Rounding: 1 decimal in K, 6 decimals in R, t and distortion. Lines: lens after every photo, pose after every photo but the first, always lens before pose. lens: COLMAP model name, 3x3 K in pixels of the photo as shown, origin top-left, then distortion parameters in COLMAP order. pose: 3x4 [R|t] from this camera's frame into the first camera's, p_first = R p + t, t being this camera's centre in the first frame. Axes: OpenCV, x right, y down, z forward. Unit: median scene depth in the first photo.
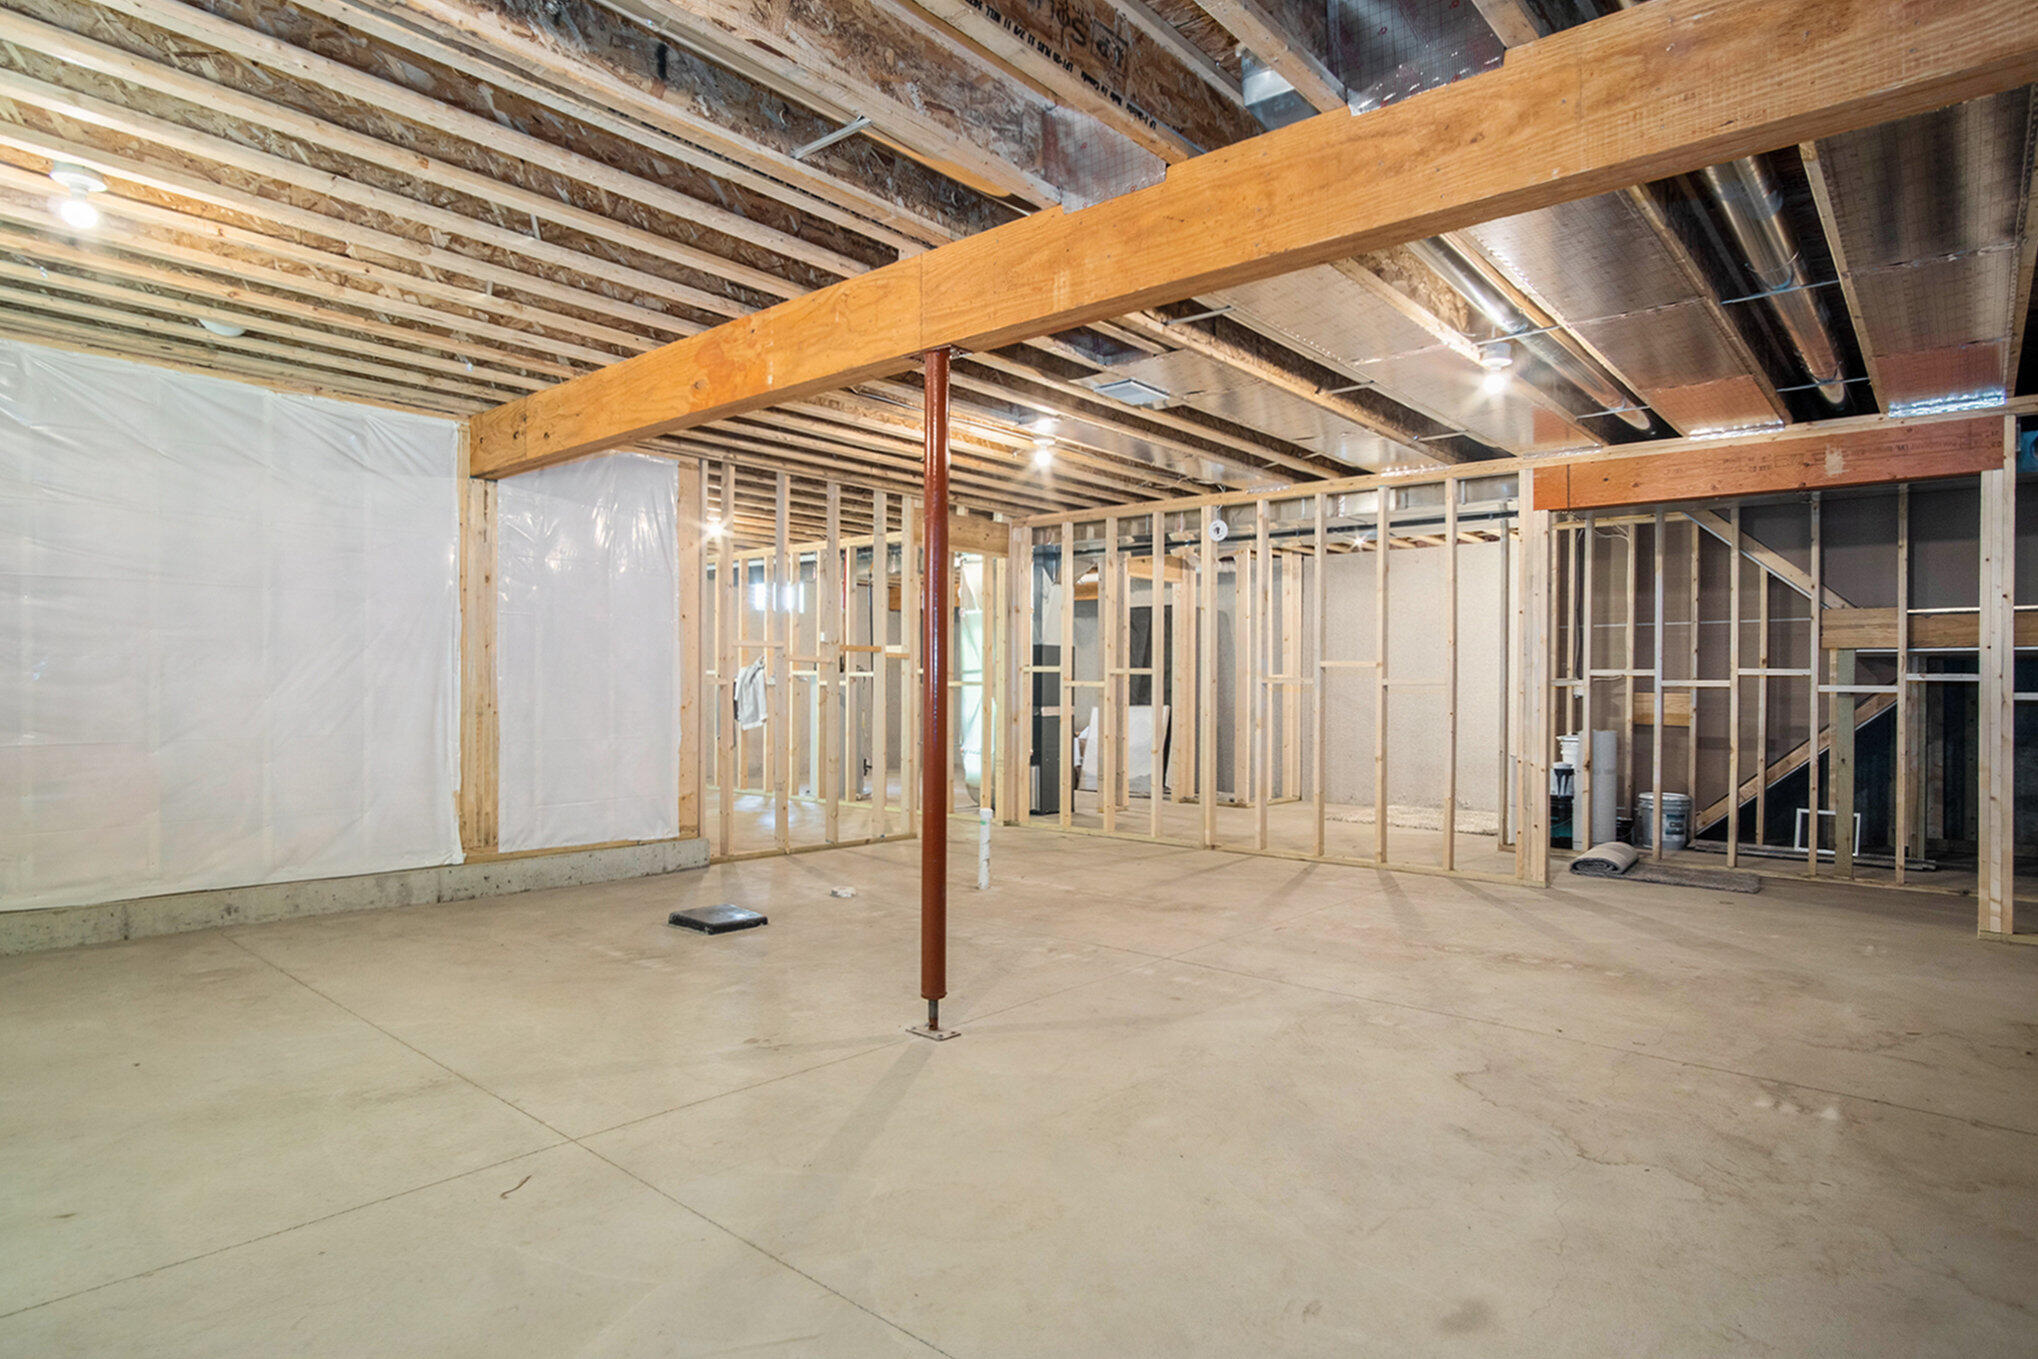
lens RADIAL K [[1064.2, 0, 1011.0], [0, 1064.2, 675.7], [0, 0, 1]] dist [-0.021854, -0.000117]
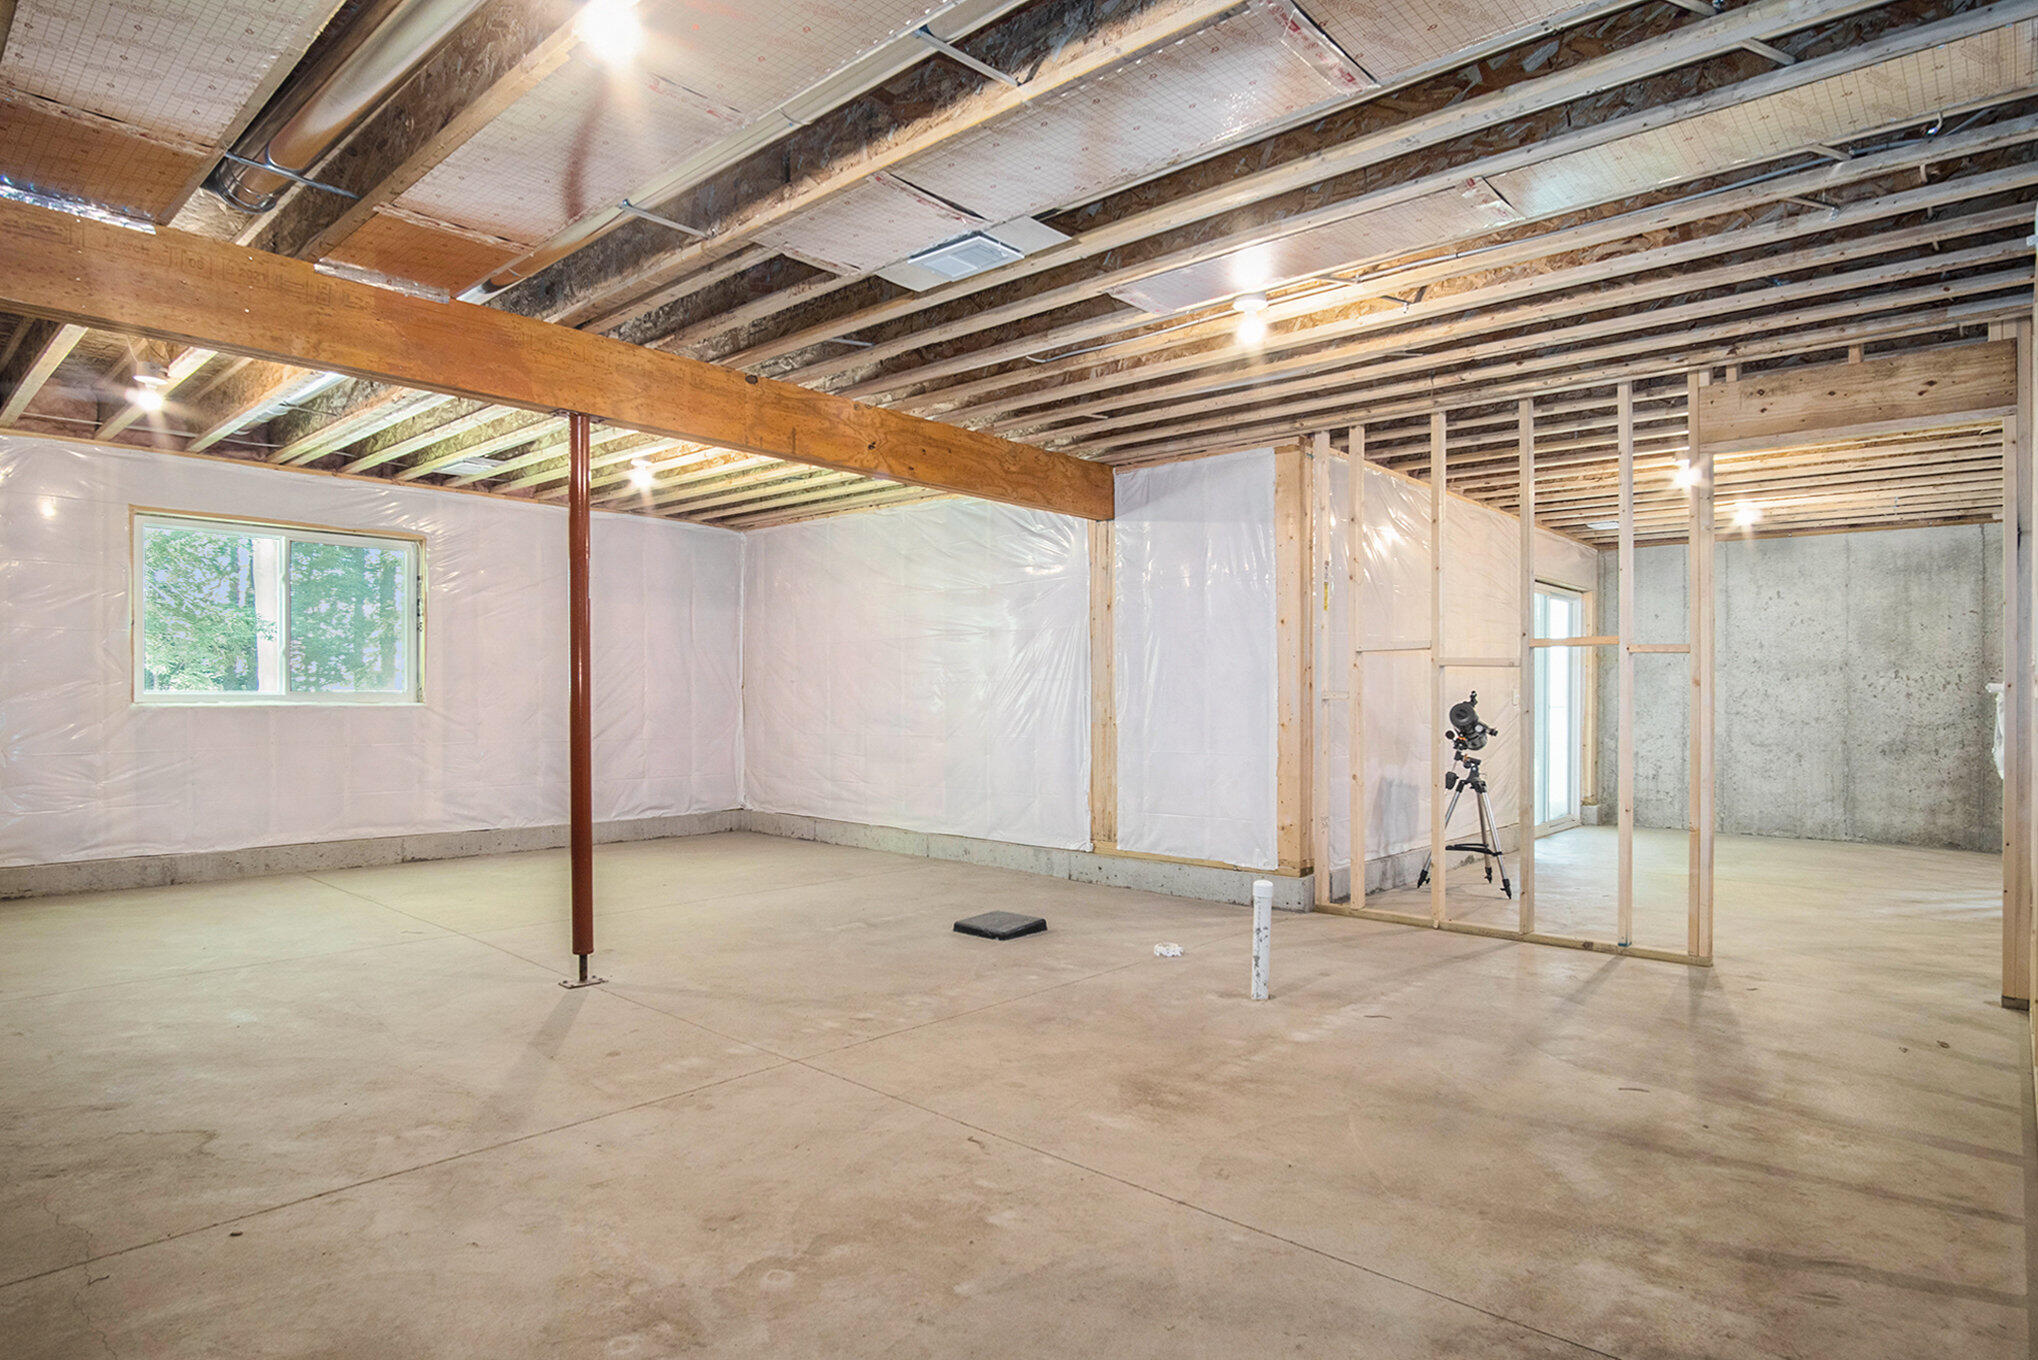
lens RADIAL K [[1128.9, 0, 1010.3], [0, 1128.9, 702.3], [0, 0, 1]] dist [-0.021214, -0.001023]
pose [[-0.003983, -0.006562, -0.999971, 0.886883], [0.005927, 0.999961, -0.006585, 0.022853], [0.999975, -0.005953, -0.003944, 1.103689]]
